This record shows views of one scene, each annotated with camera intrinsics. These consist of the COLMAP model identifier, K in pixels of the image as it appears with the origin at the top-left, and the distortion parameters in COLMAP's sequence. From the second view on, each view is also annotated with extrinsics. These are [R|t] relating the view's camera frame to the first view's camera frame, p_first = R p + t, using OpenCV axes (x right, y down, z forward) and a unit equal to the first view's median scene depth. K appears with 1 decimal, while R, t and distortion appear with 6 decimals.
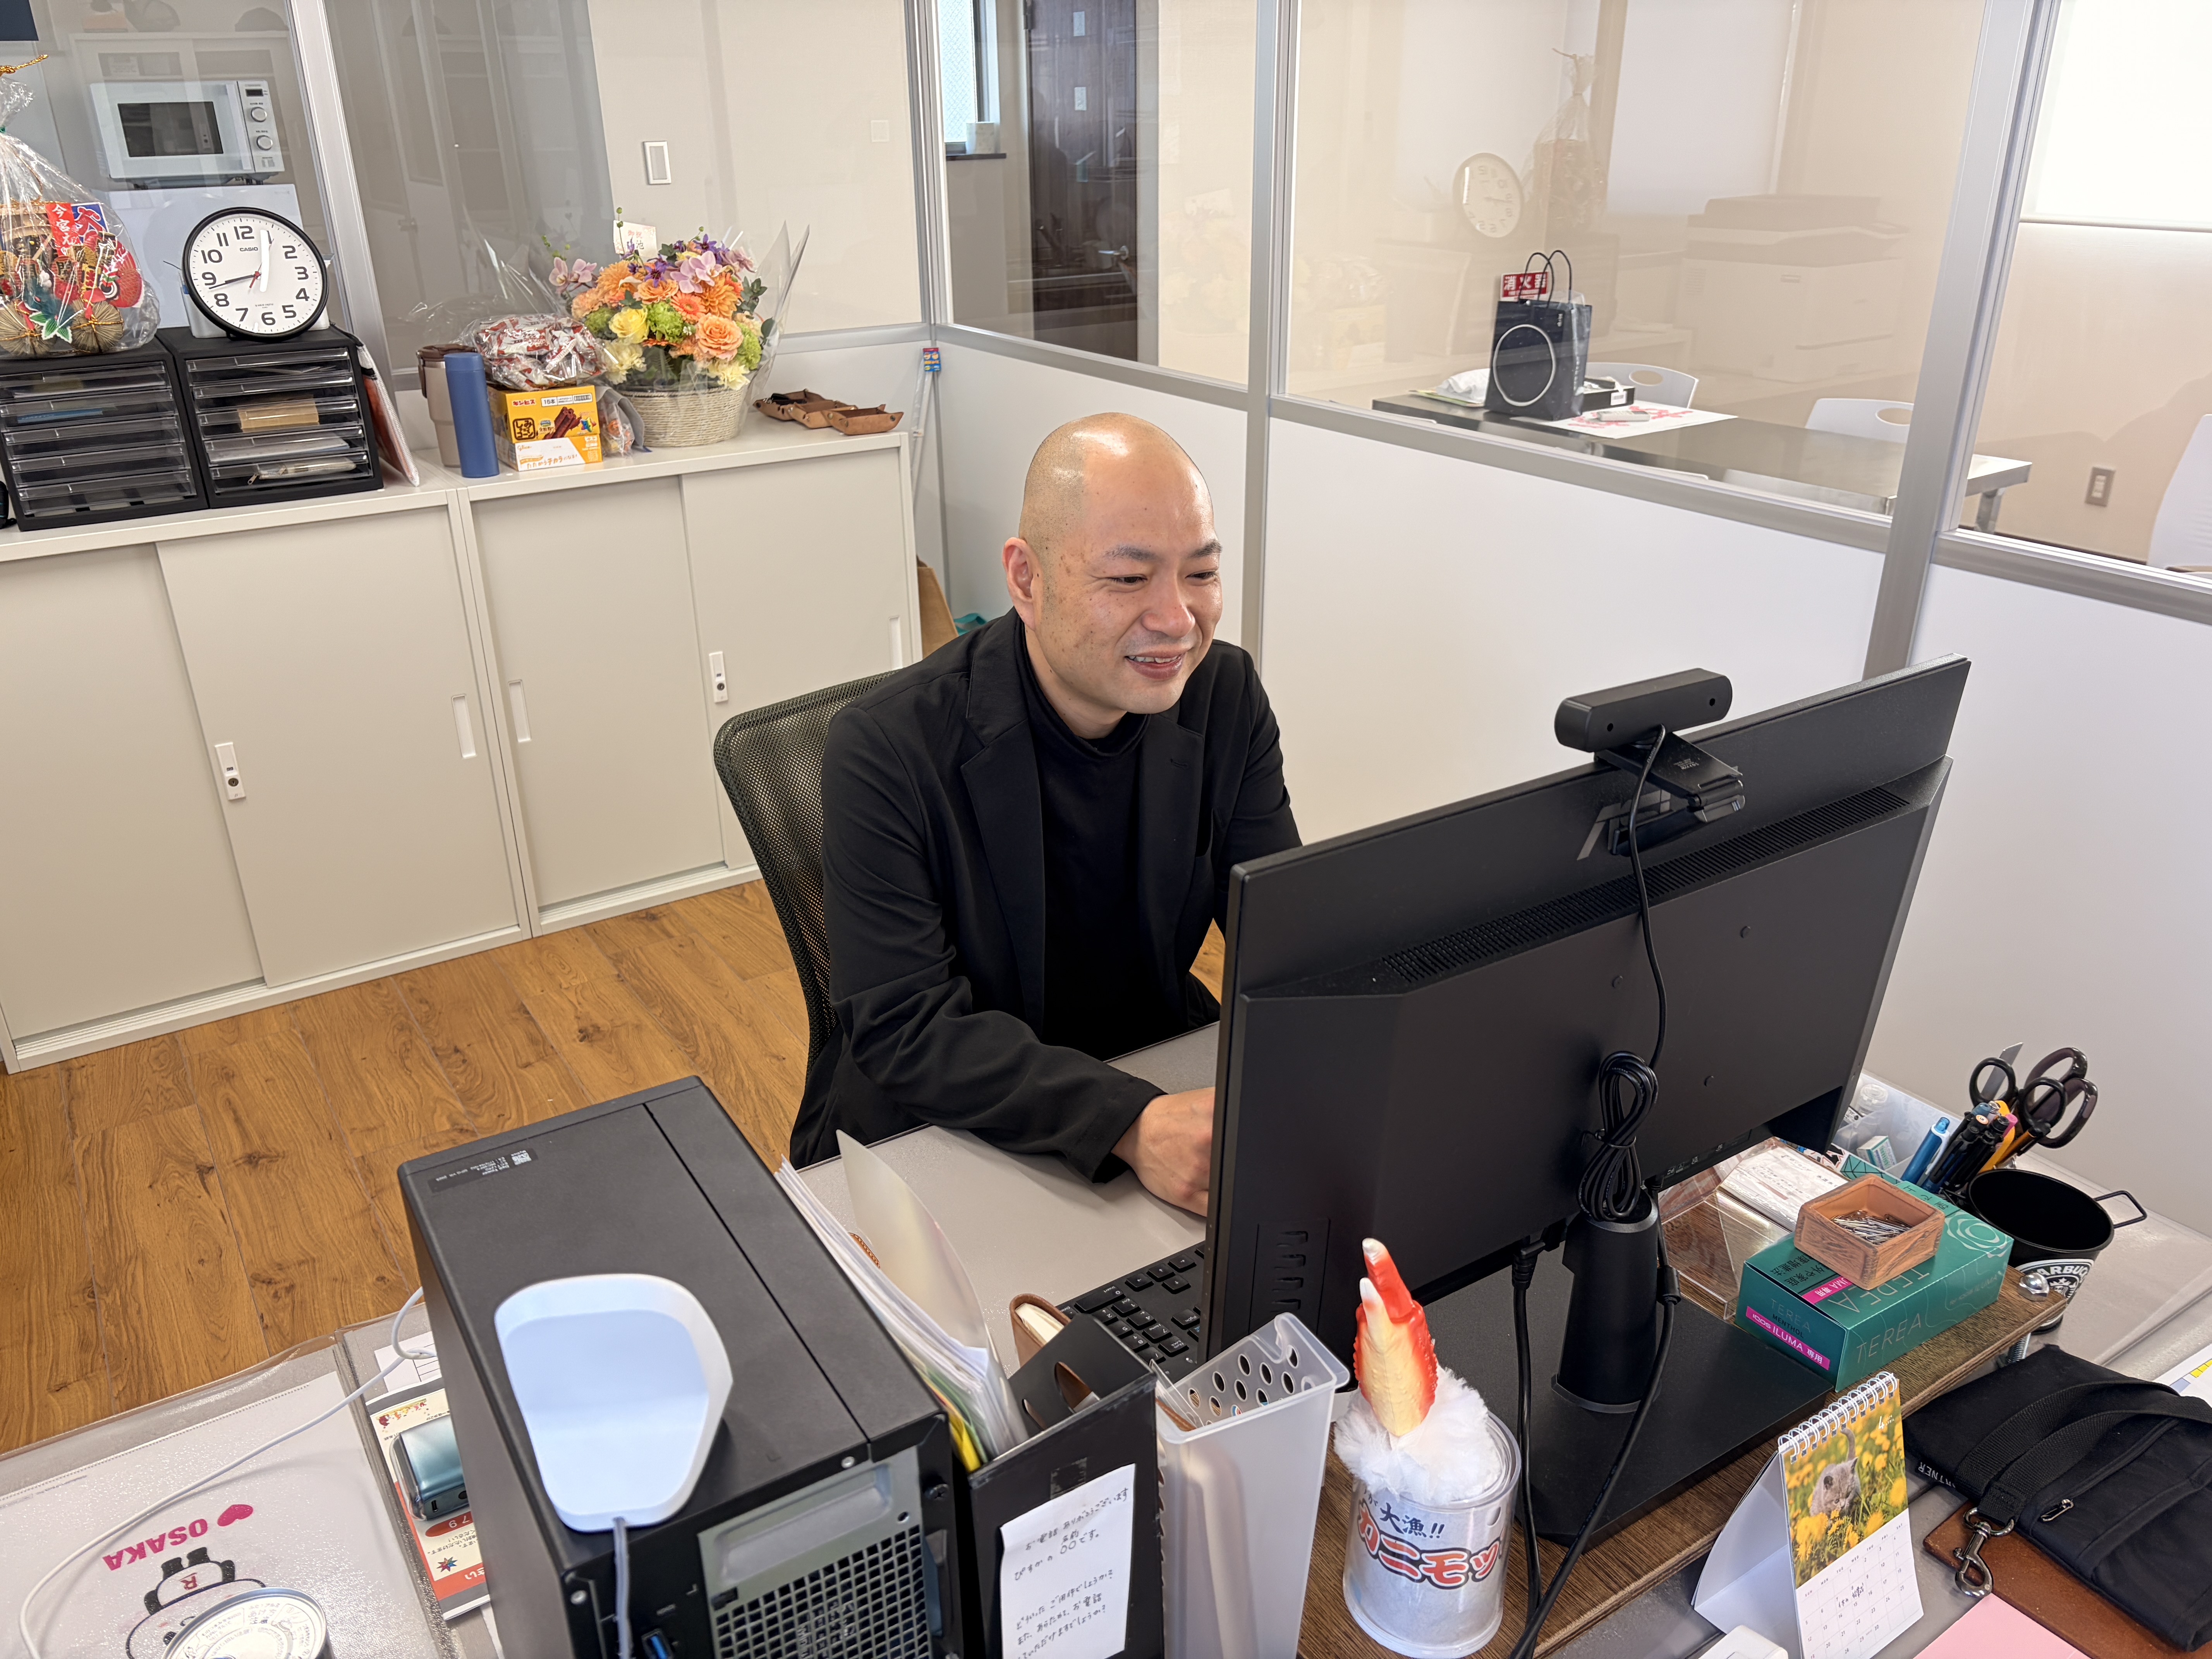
lens RADIAL K [[1676.9, 0, 1106.0], [0, 1676.9, 829.5], [0, 0, 1]] dist [0.022887, -0.000497]
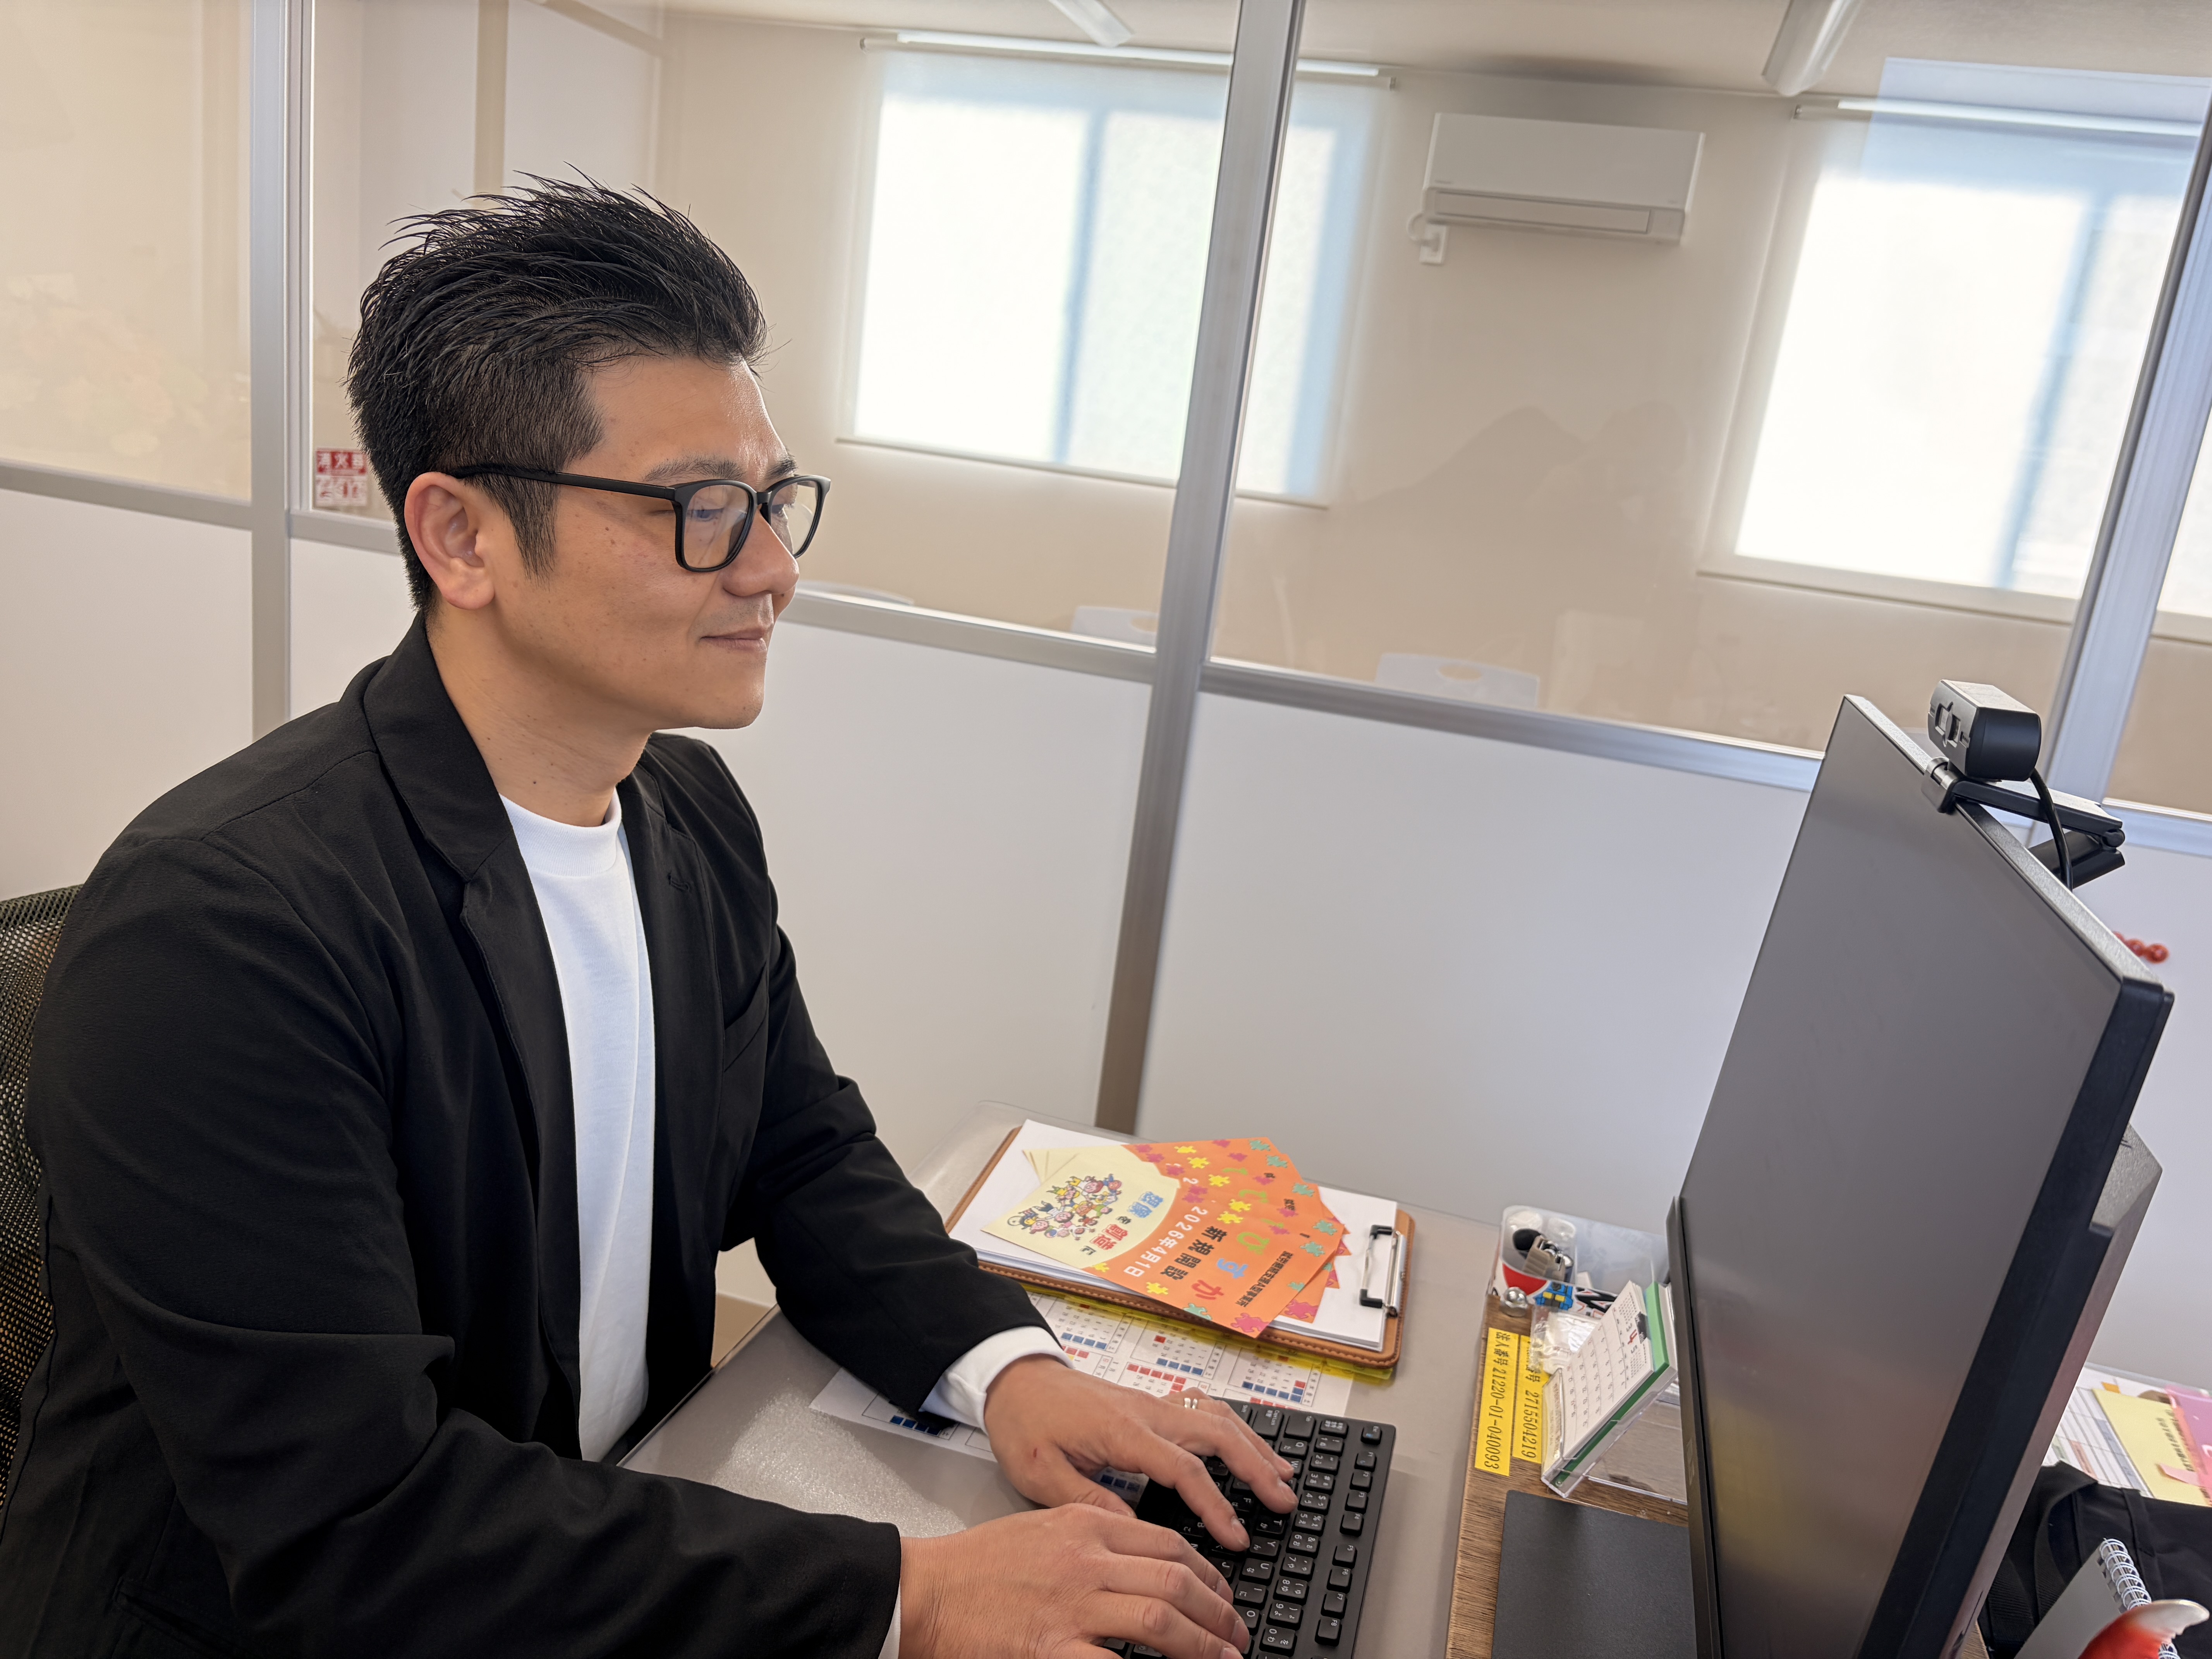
lens RADIAL K [[1676.9, 0, 1106.0], [0, 1676.9, 829.5], [0, 0, 1]] dist [0.022887, -0.000497]
pose [[0.759804, -0.057782, 0.647579, -0.099704], [0.136909, 0.987928, -0.072485, -0.005384], [-0.635573, 0.143734, 0.758543, 0.155916]]
